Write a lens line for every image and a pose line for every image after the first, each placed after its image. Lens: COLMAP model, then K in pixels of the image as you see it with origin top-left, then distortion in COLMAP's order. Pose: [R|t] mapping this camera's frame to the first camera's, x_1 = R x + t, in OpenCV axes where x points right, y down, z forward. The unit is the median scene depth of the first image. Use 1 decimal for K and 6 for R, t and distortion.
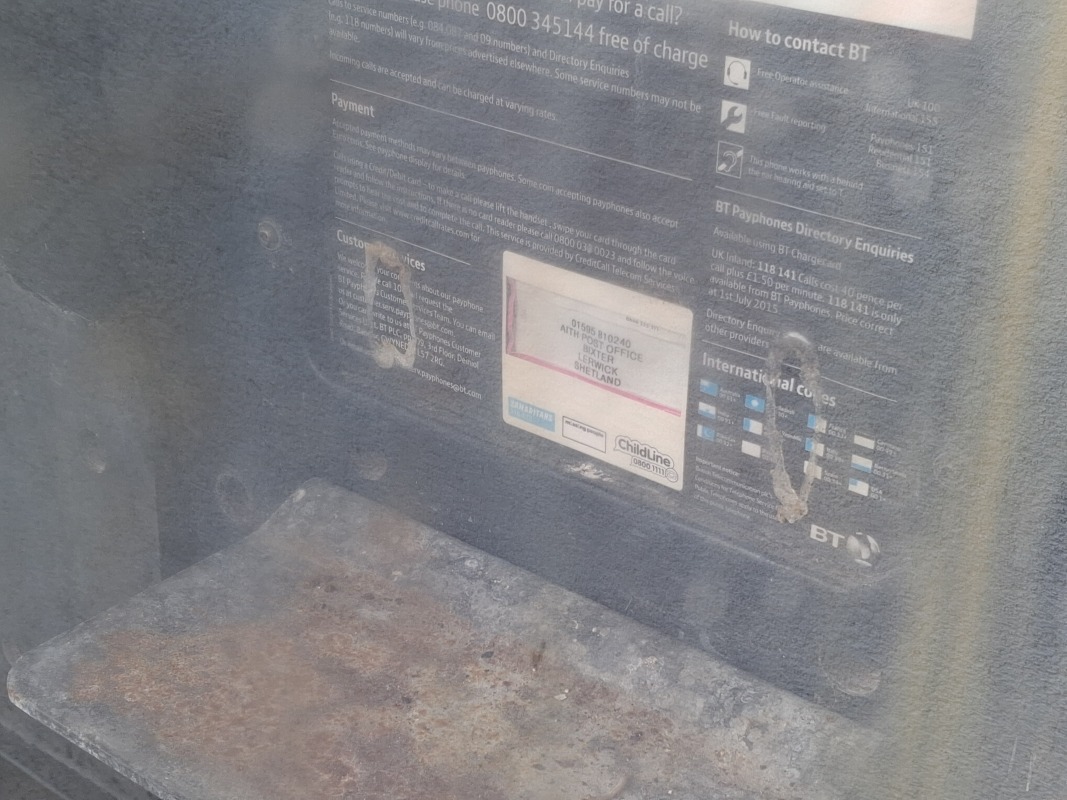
lens RADIAL K [[1649.3, 0, 533.3], [0, 1649.3, 403.1], [0, 0, 1]] dist [0.139149, 0.000000]
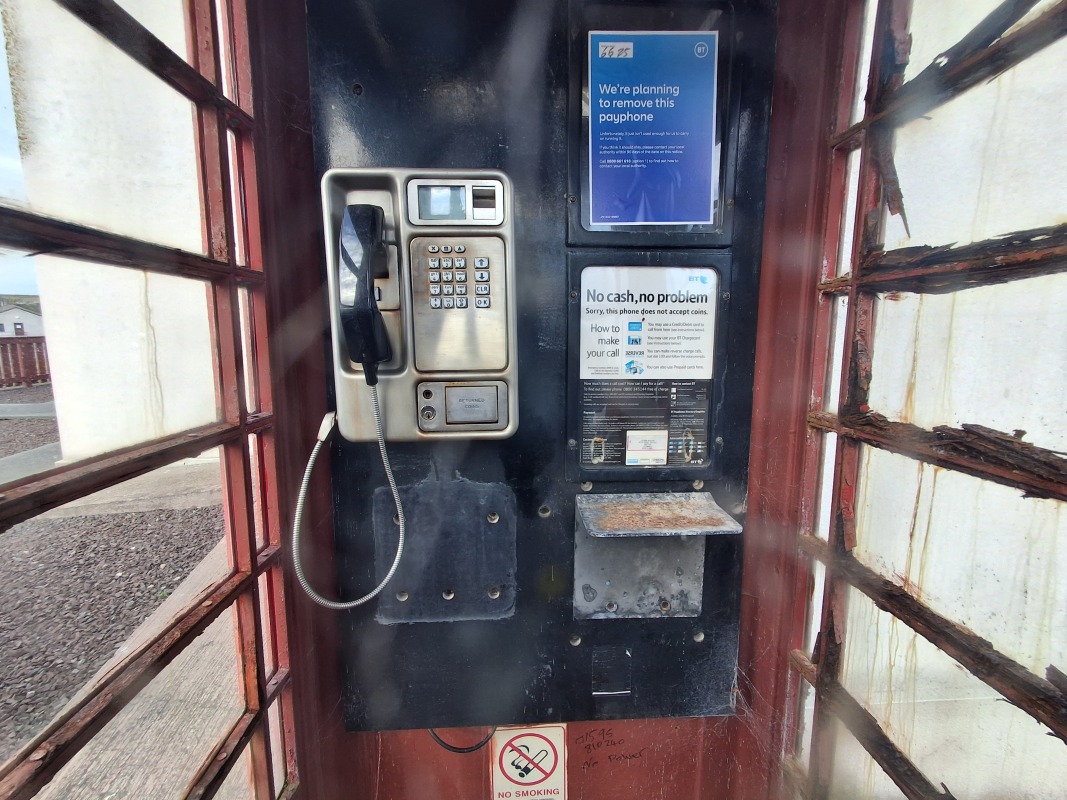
lens RADIAL K [[494.8, 0, 531.8], [0, 494.8, 397.8], [0, 0, 1]] dist [-0.000940, -0.000379]
pose [[0.739003, -0.110401, 0.664595, -1.357171], [0.310876, 0.931058, -0.191016, 0.021340], [-0.597688, 0.347768, 0.722375, -0.041741]]
